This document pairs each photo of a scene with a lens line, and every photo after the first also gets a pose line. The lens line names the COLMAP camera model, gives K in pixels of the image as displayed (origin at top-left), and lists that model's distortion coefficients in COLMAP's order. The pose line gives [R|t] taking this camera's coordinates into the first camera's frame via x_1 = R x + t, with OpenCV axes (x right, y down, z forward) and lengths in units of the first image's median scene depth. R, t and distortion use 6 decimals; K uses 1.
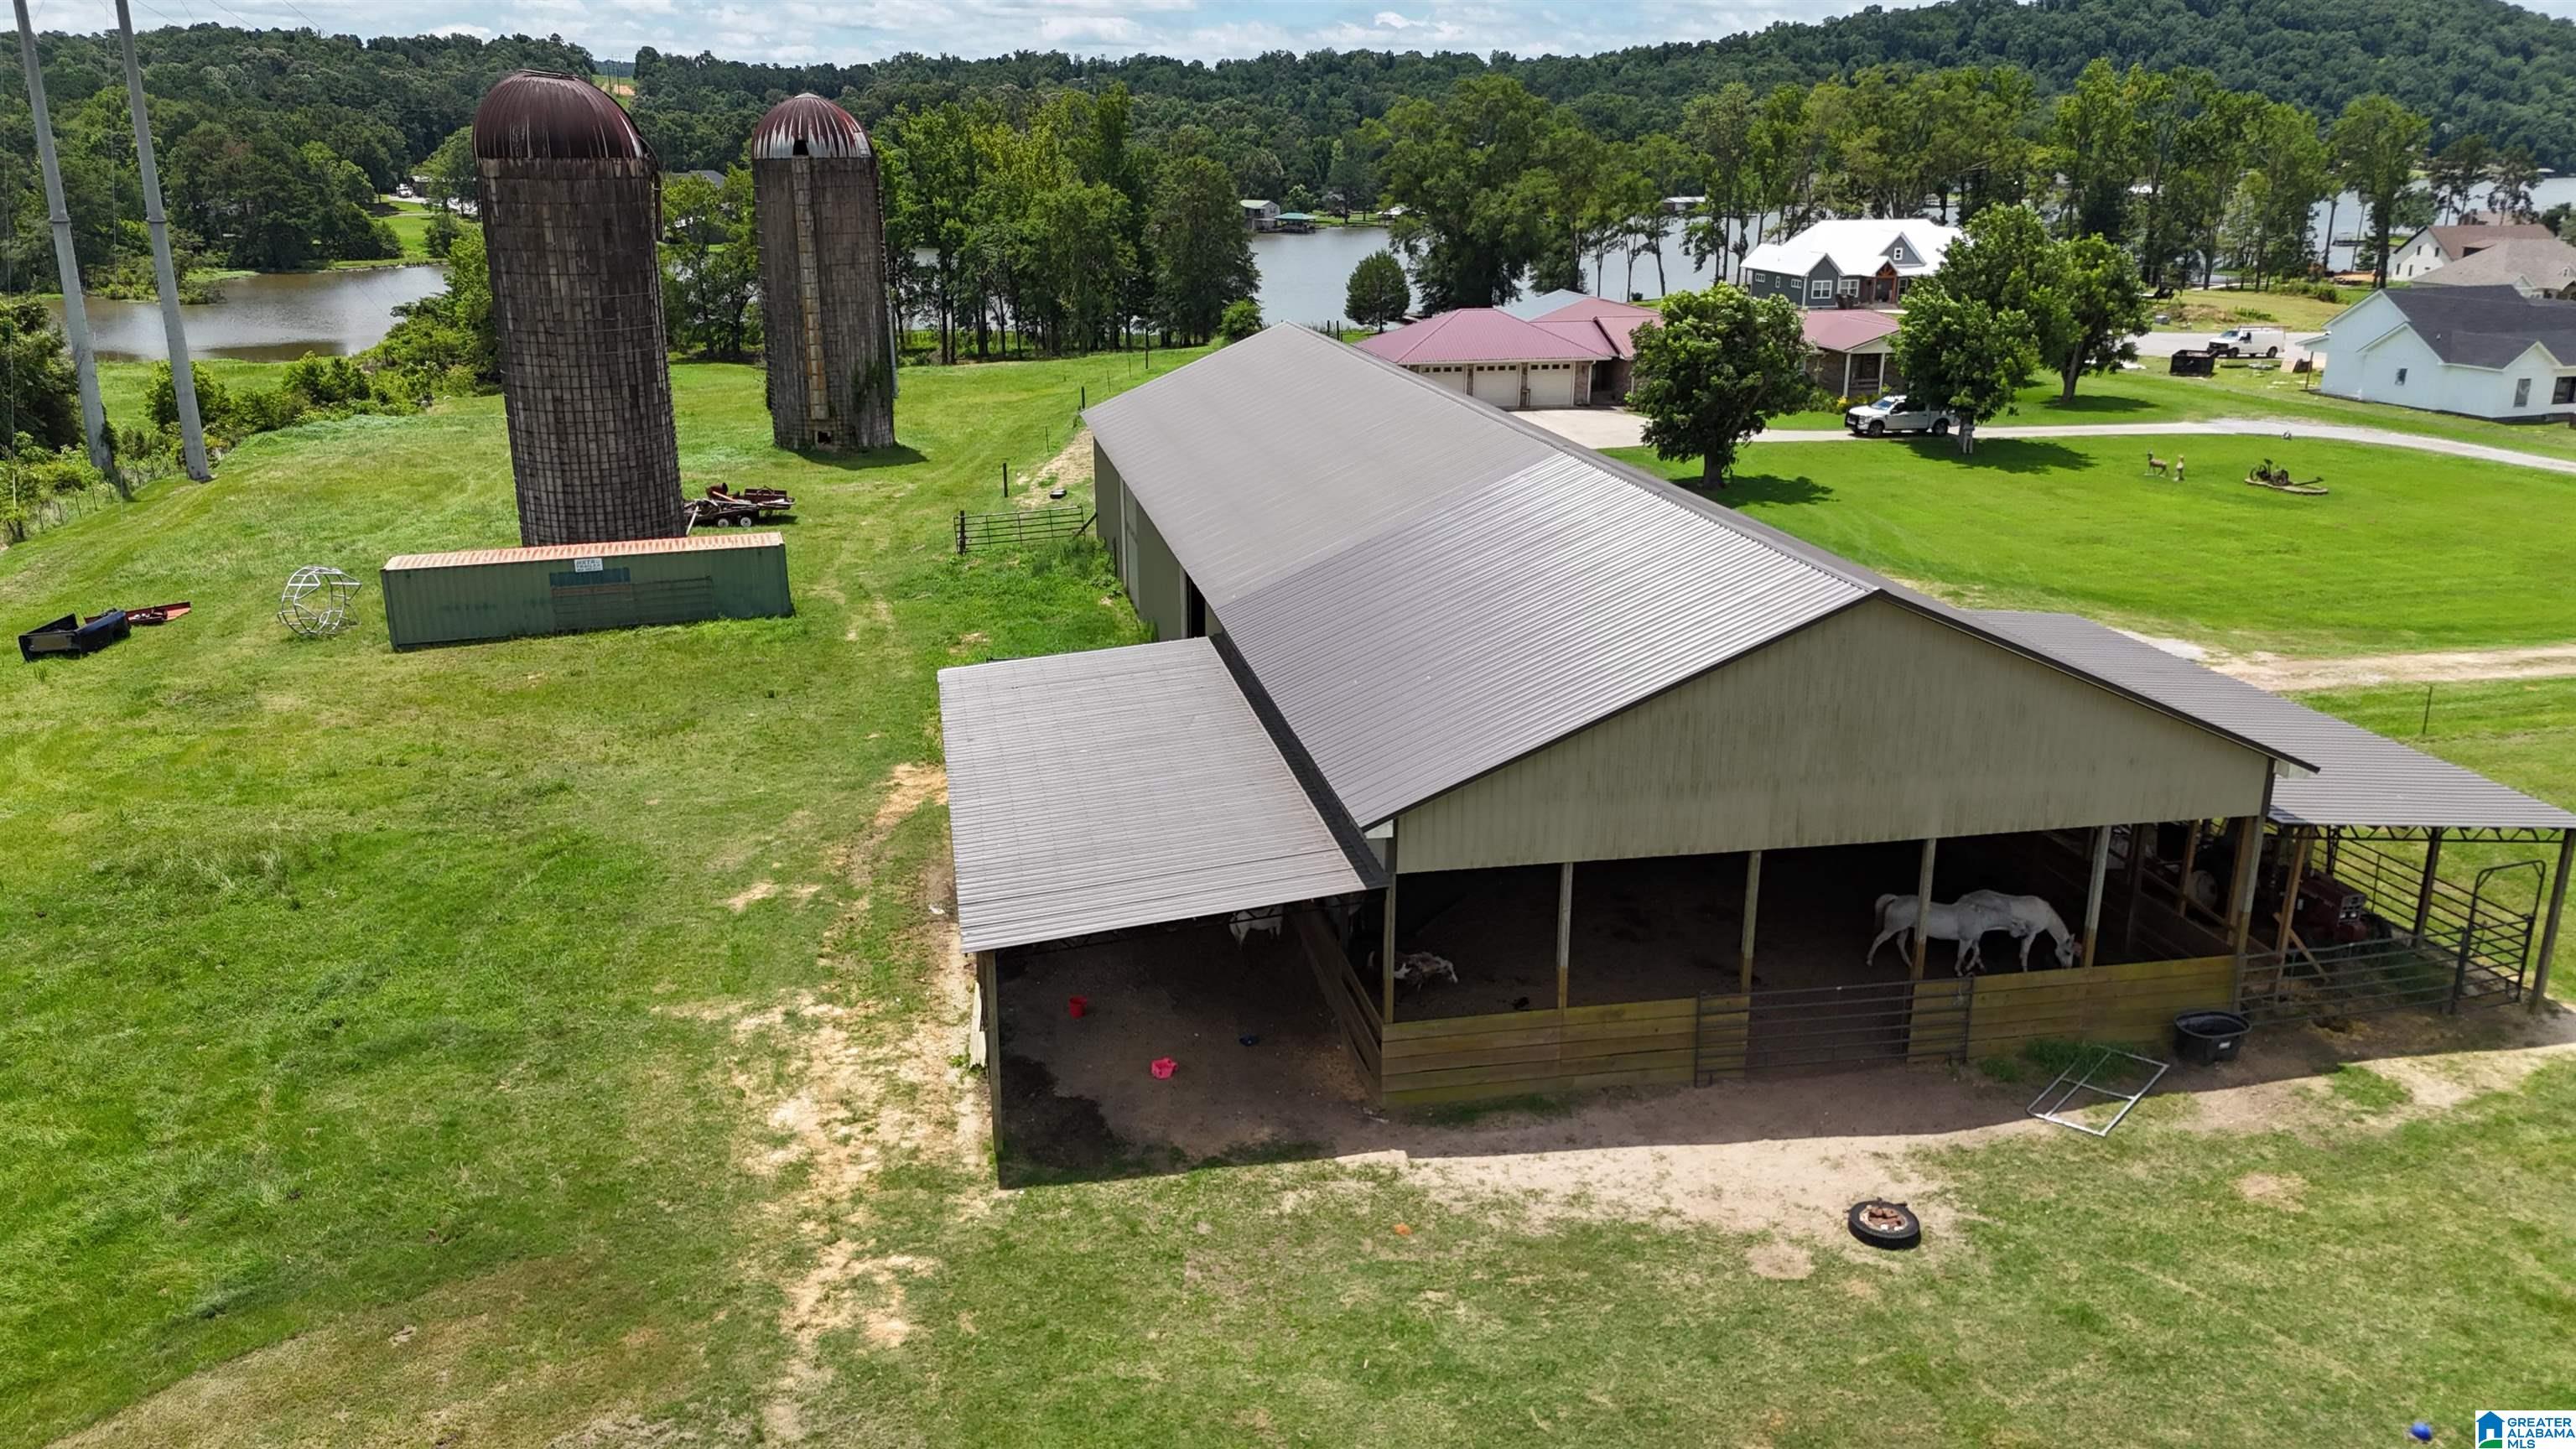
lens RADIAL K [[1903.6, 0, 1287.7], [0, 1903.6, 732.1], [0, 0, 1]] dist [0.064074, -0.053500]
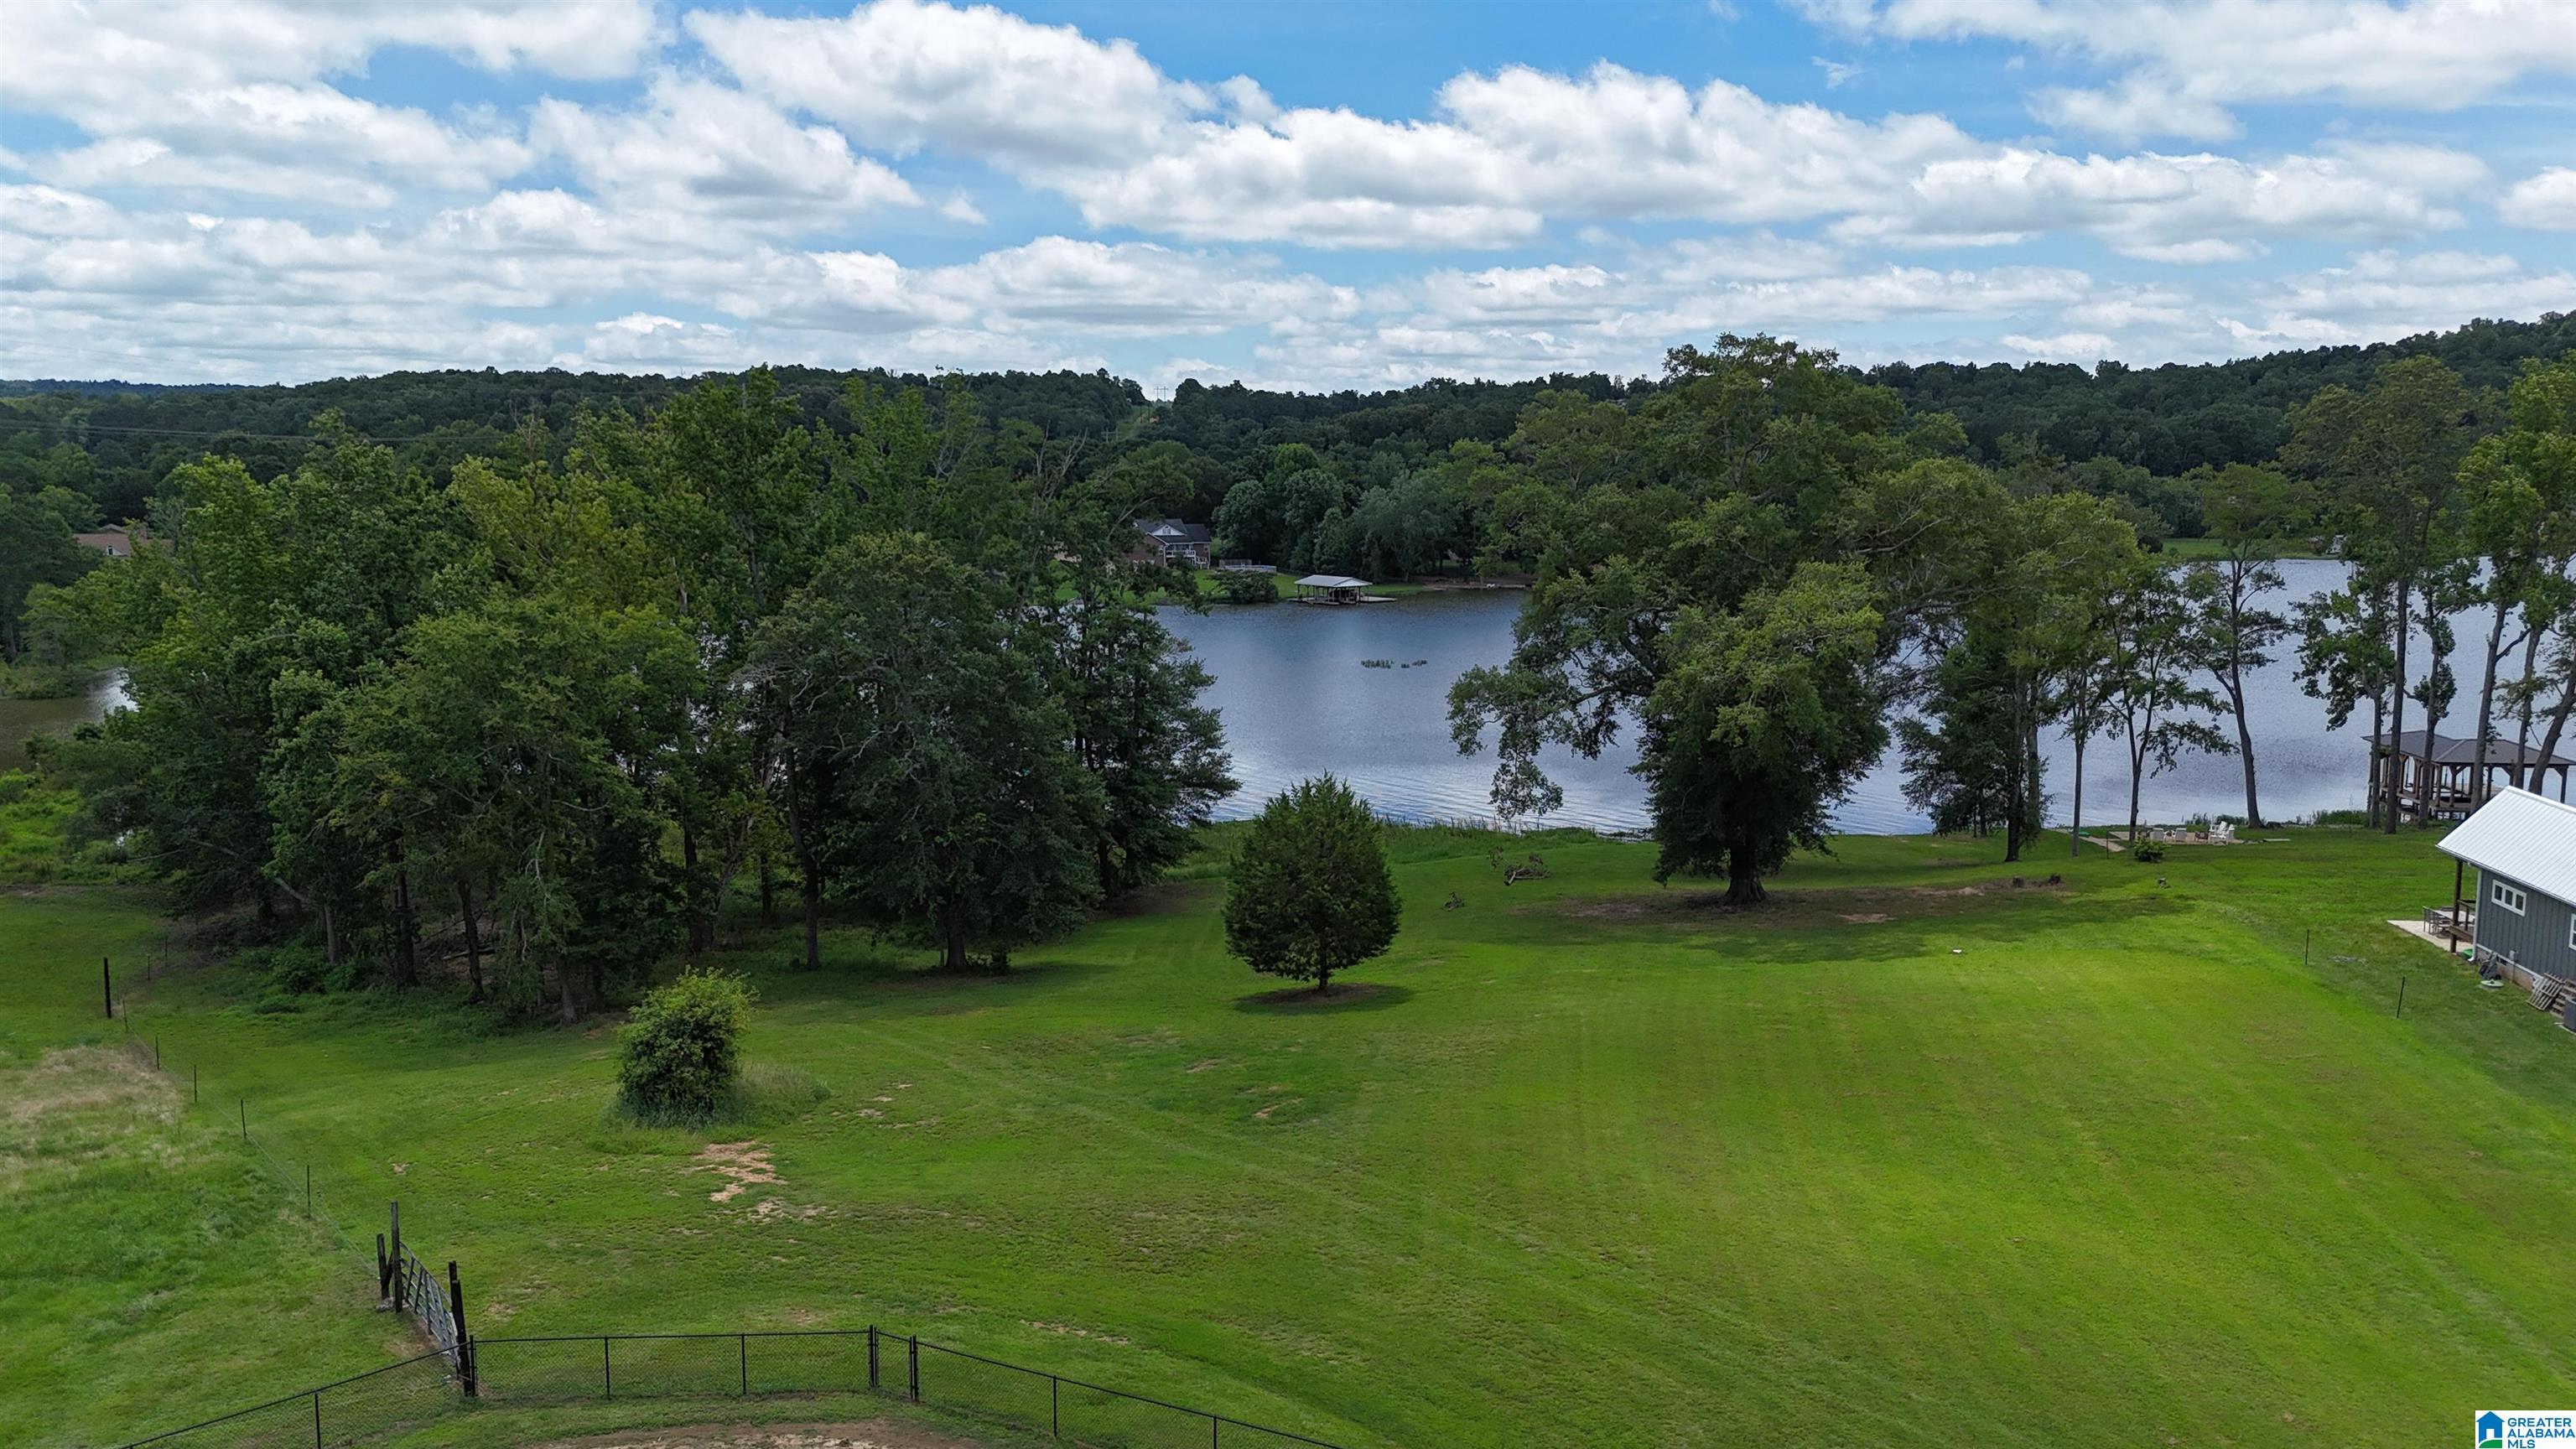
lens RADIAL K [[1903.6, 0, 1311.6], [0, 1903.6, 721.0], [0, 0, 1]] dist [0.064074, -0.053500]
pose [[0.956203, 0.035643, -0.290527, 0.137106], [-0.082753, 0.984984, -0.151520, -0.187425], [0.280764, 0.168926, 0.944794, 0.588303]]
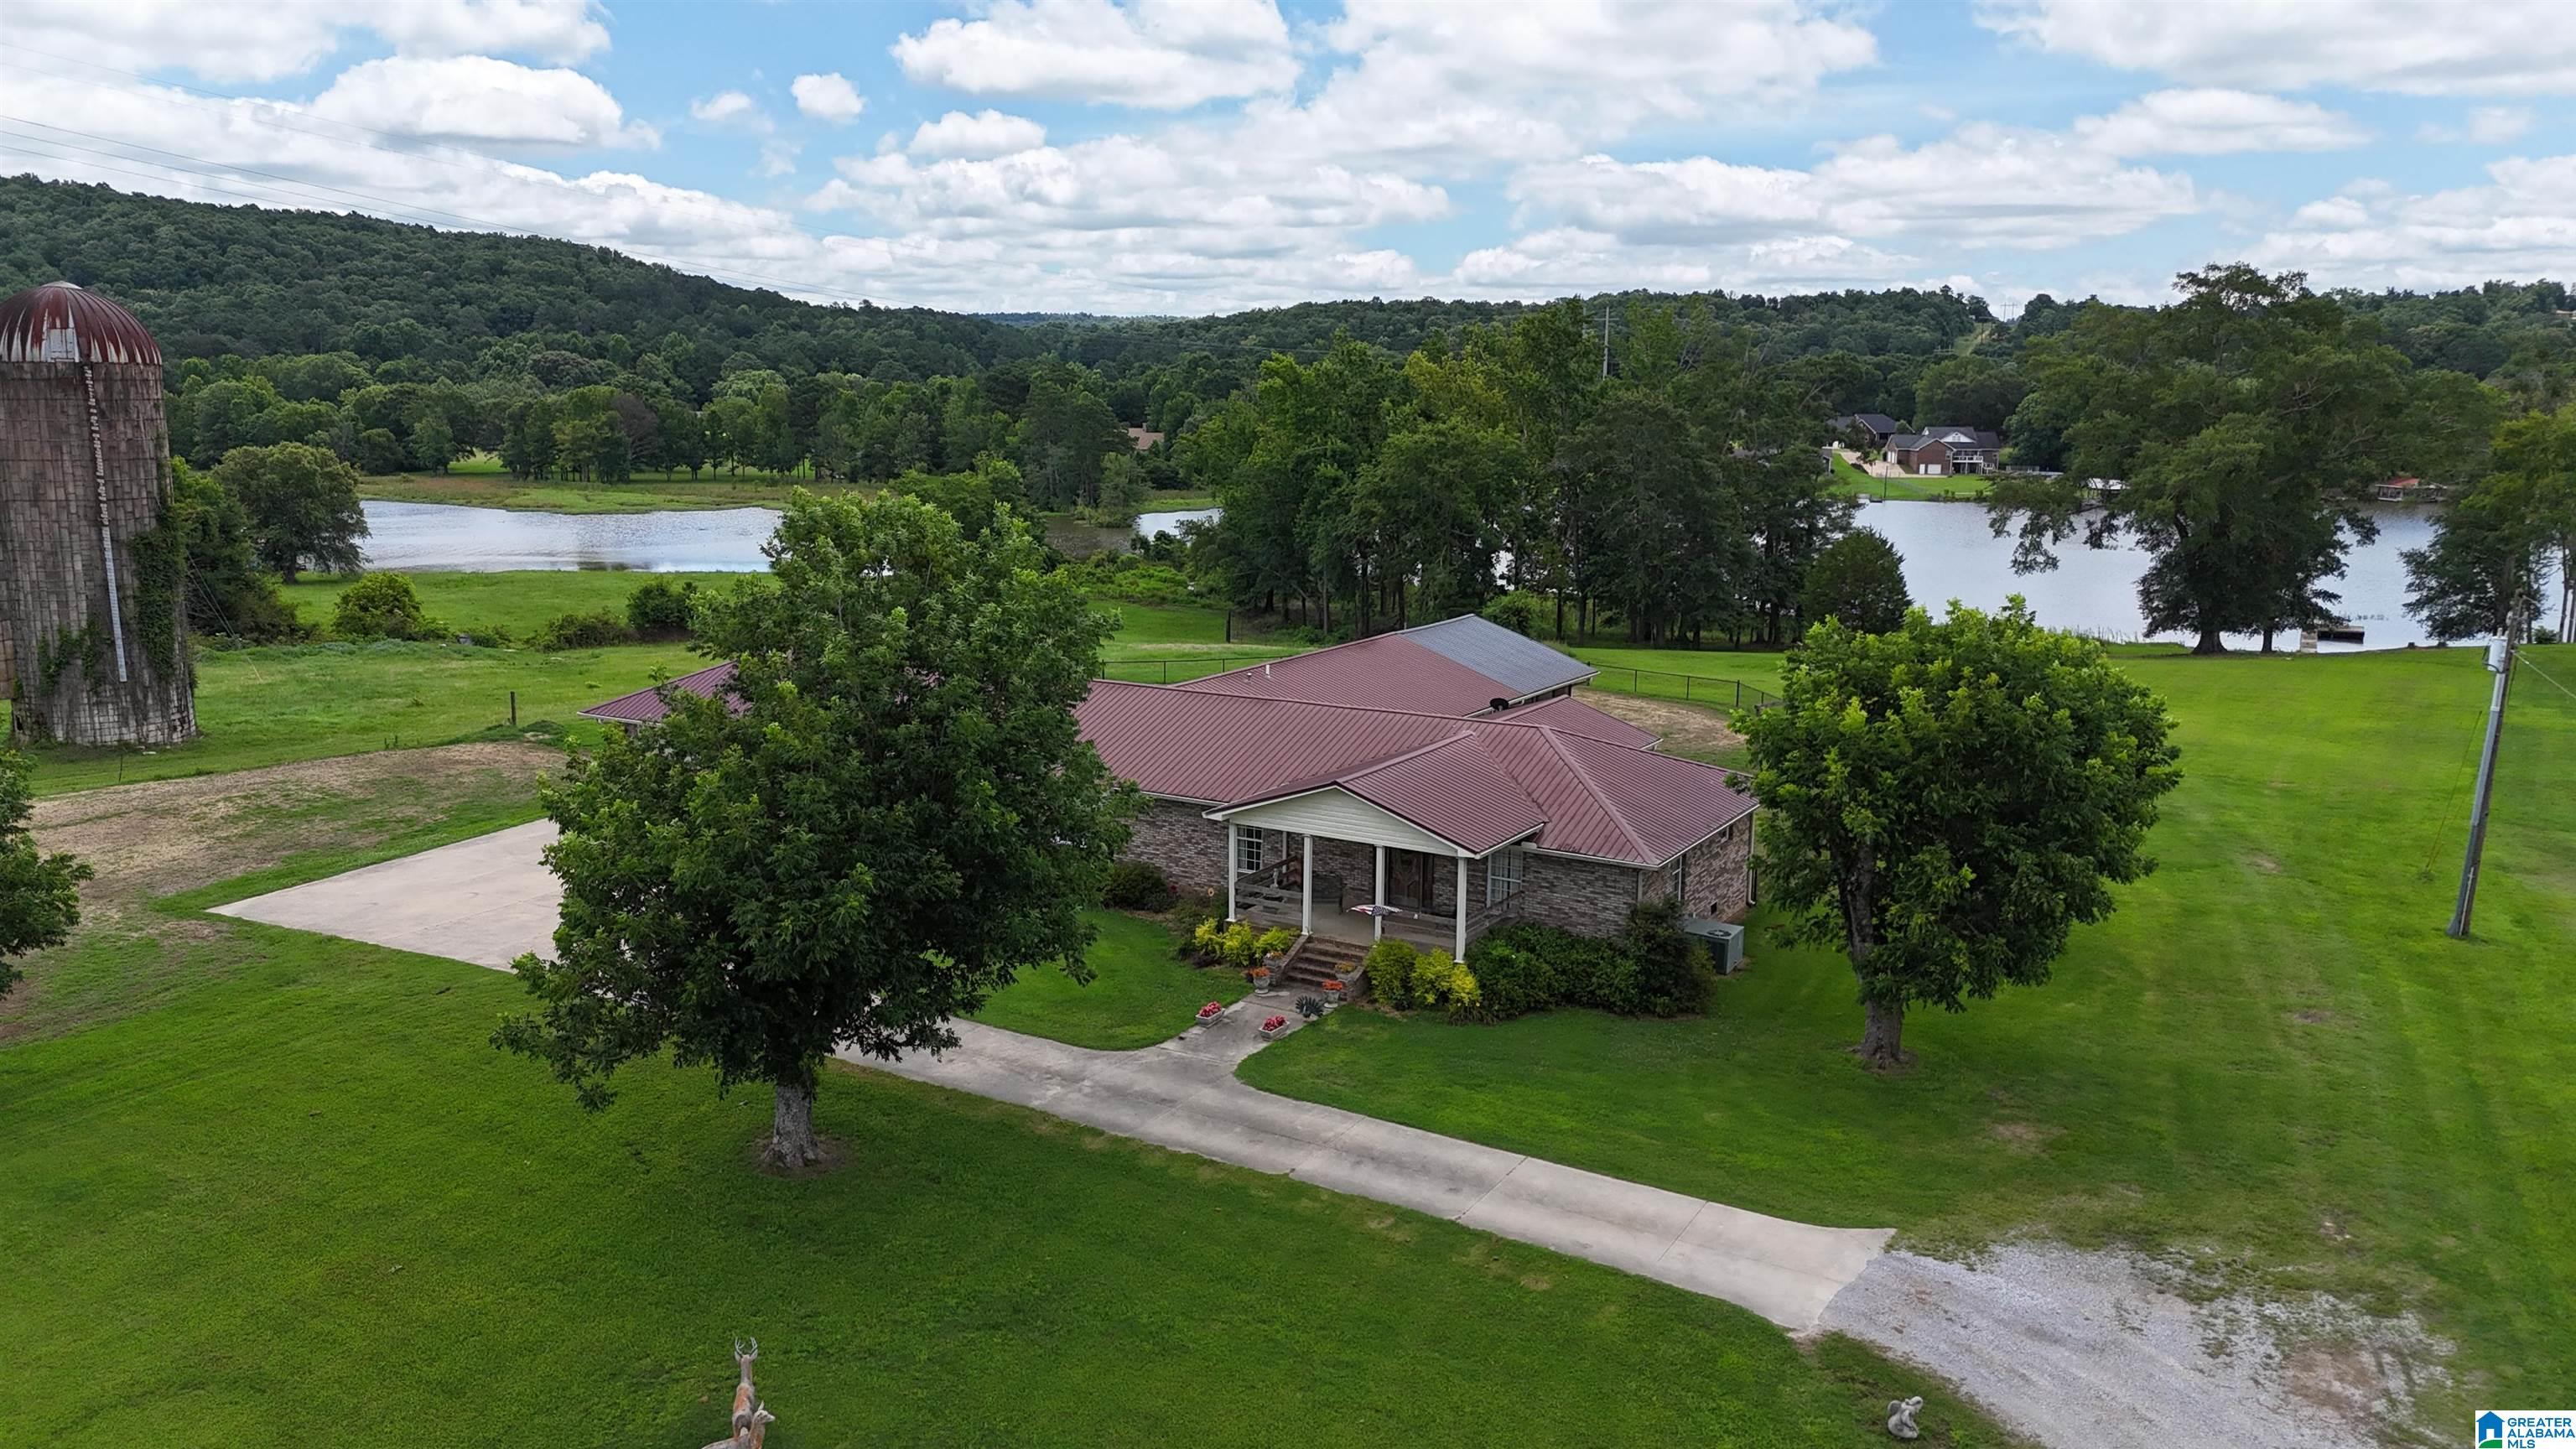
lens RADIAL K [[1903.6, 0, 1283.6], [0, 1903.6, 769.6], [0, 0, 1]] dist [0.064074, -0.053500]
pose [[0.739805, 0.135289, -0.659079, 0.305156], [-0.202764, 0.978864, -0.026669, -0.105278], [0.641541, 0.153367, 0.751600, 0.364442]]
